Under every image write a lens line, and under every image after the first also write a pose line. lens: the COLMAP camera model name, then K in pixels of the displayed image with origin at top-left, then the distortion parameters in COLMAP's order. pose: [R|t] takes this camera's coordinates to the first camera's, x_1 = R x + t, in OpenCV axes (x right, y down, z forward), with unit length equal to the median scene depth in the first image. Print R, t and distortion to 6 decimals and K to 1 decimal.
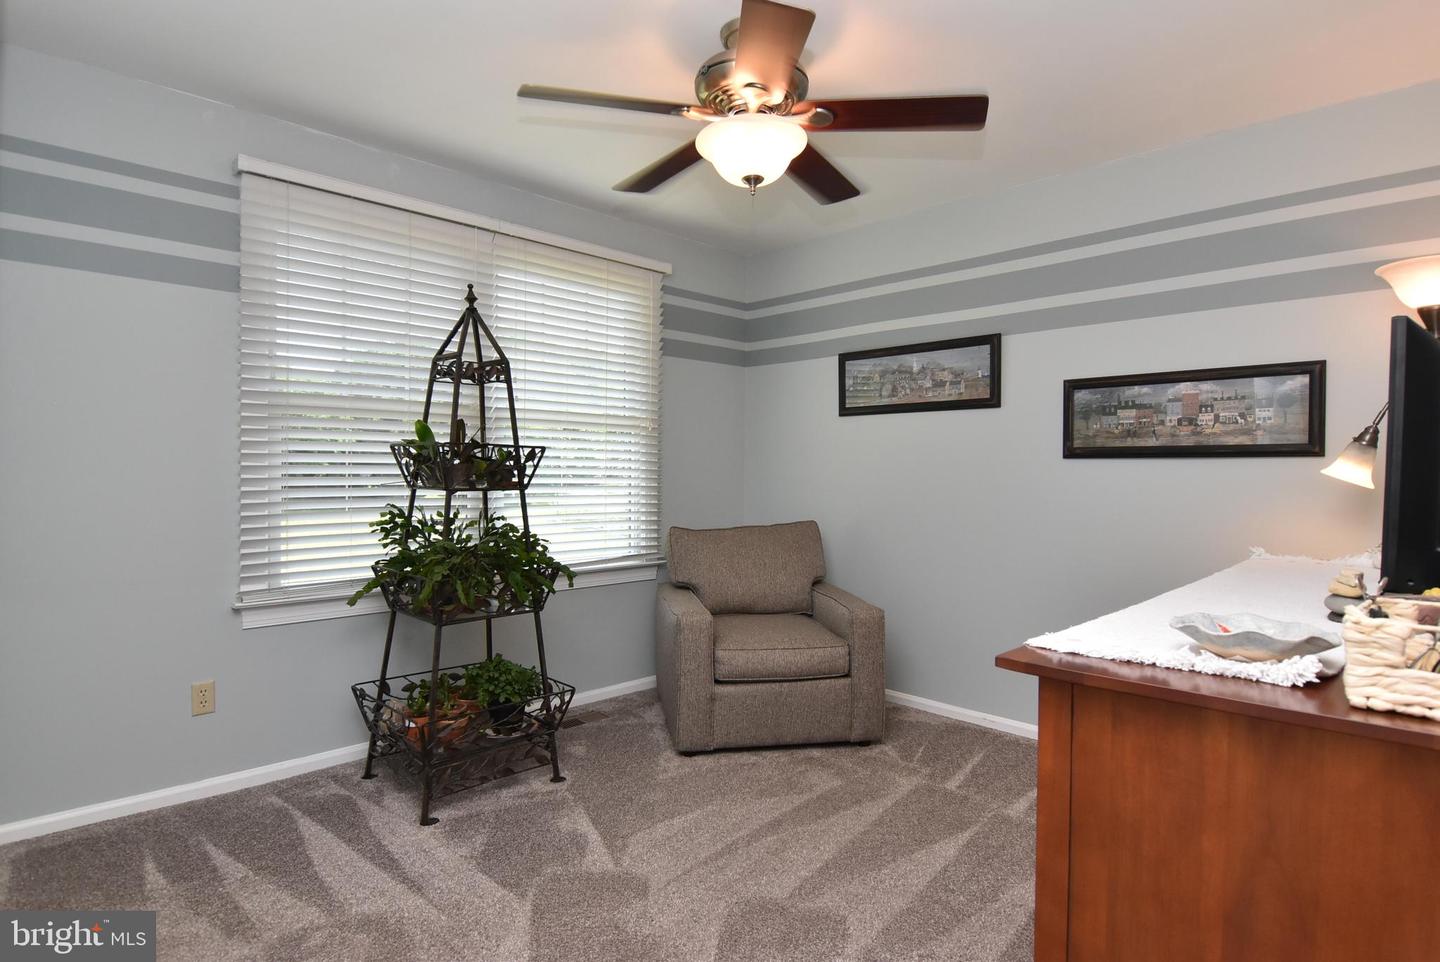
lens RADIAL K [[752.5, 0, 715.9], [0, 752.5, 482.6], [0, 0, 1]] dist [-0.005447, -0.002096]
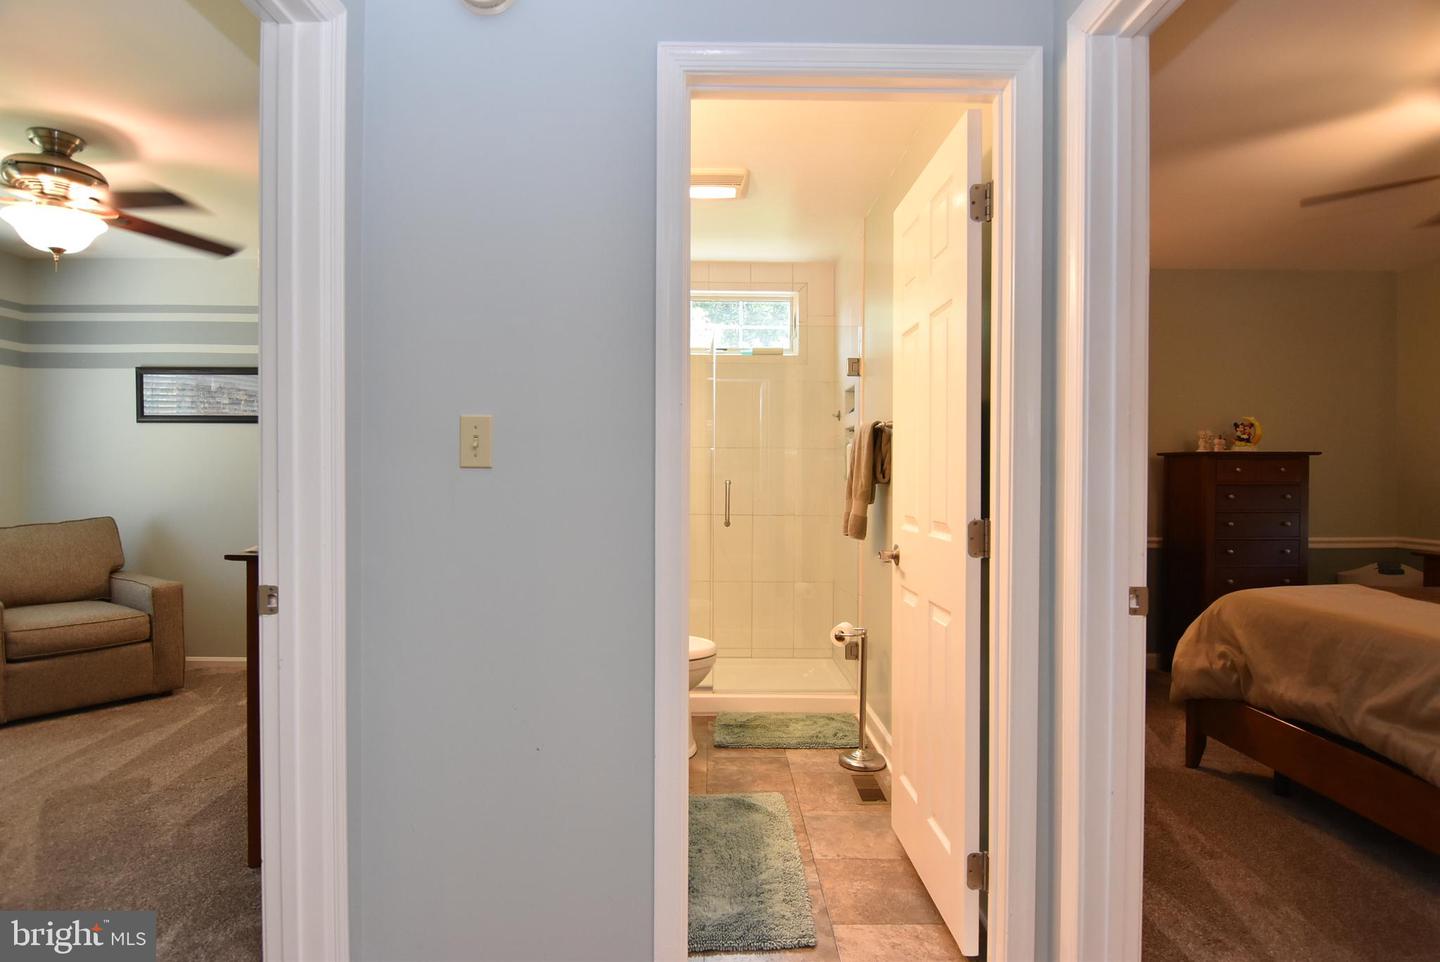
lens RADIAL K [[752.5, 0, 707.6], [0, 752.5, 476.7], [0, 0, 1]] dist [-0.005447, -0.002096]
pose [[0.686321, -0.011805, 0.727203, -0.073162], [0.006266, 0.999927, 0.010319, -0.014608], [-0.727272, -0.002525, 0.686345, -0.429130]]
